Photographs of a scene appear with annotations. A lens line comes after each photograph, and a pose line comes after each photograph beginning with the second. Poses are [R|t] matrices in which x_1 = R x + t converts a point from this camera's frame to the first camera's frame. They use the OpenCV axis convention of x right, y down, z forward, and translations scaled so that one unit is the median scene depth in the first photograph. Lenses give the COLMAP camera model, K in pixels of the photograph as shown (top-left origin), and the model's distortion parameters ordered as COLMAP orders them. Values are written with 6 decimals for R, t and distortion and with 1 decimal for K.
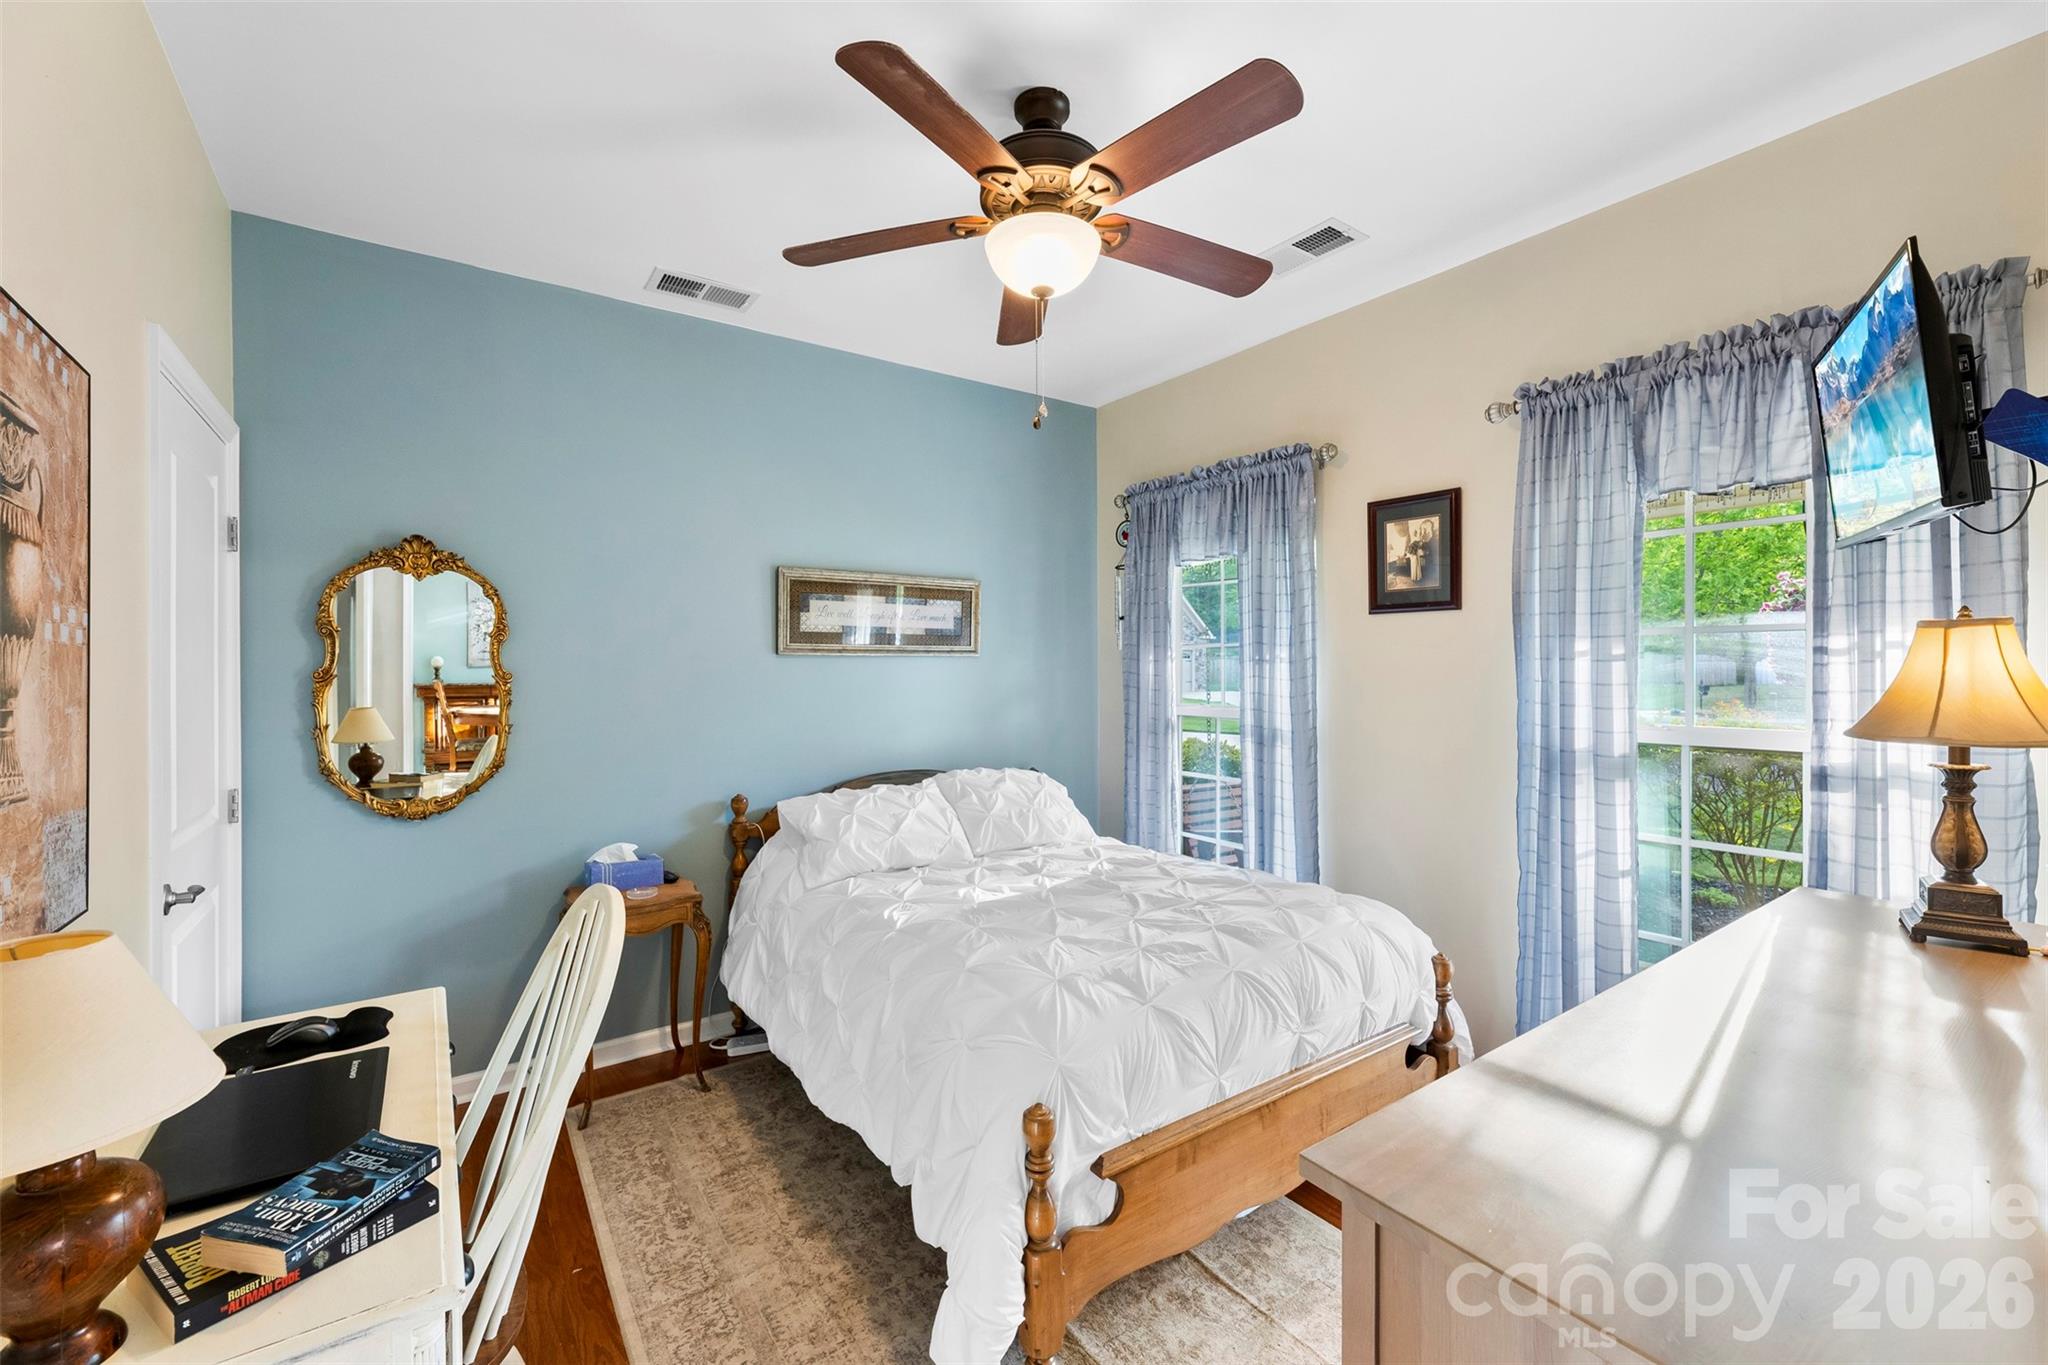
lens RADIAL K [[829.7, 0, 1019.6], [0, 829.7, 668.6], [0, 0, 1]] dist [0.001300, 0.000506]
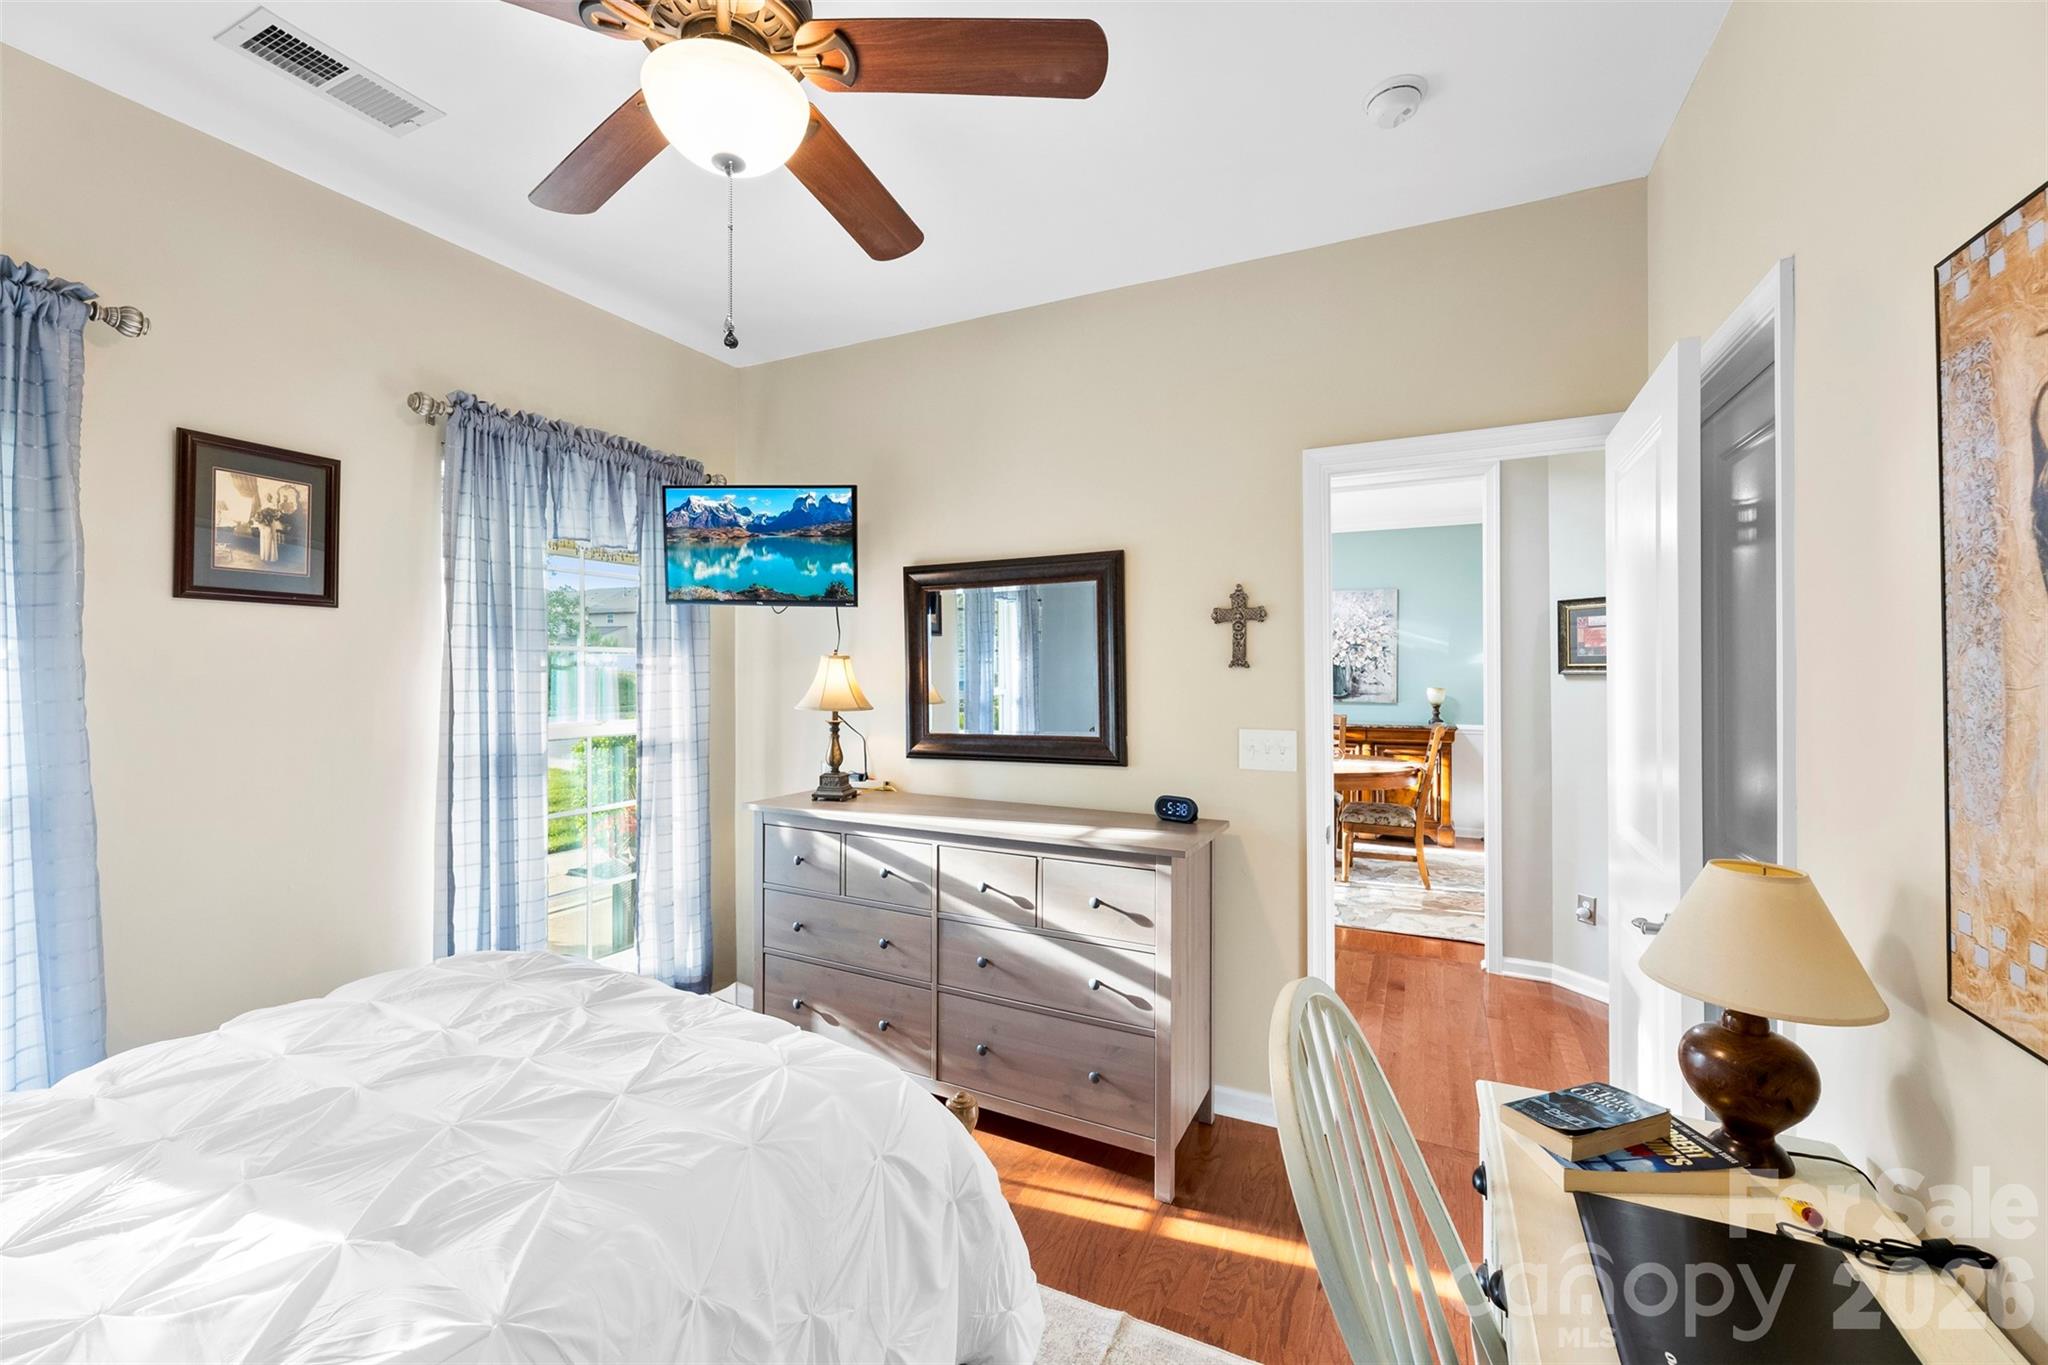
lens RADIAL K [[829.7, 0, 1019.6], [0, 829.7, 668.6], [0, 0, 1]] dist [0.001300, 0.000506]
pose [[-0.478740, 0.008964, 0.877911, -0.508432], [0.002710, 0.999958, -0.008732, -0.001287], [-0.877953, -0.001801, -0.478744, 0.779222]]
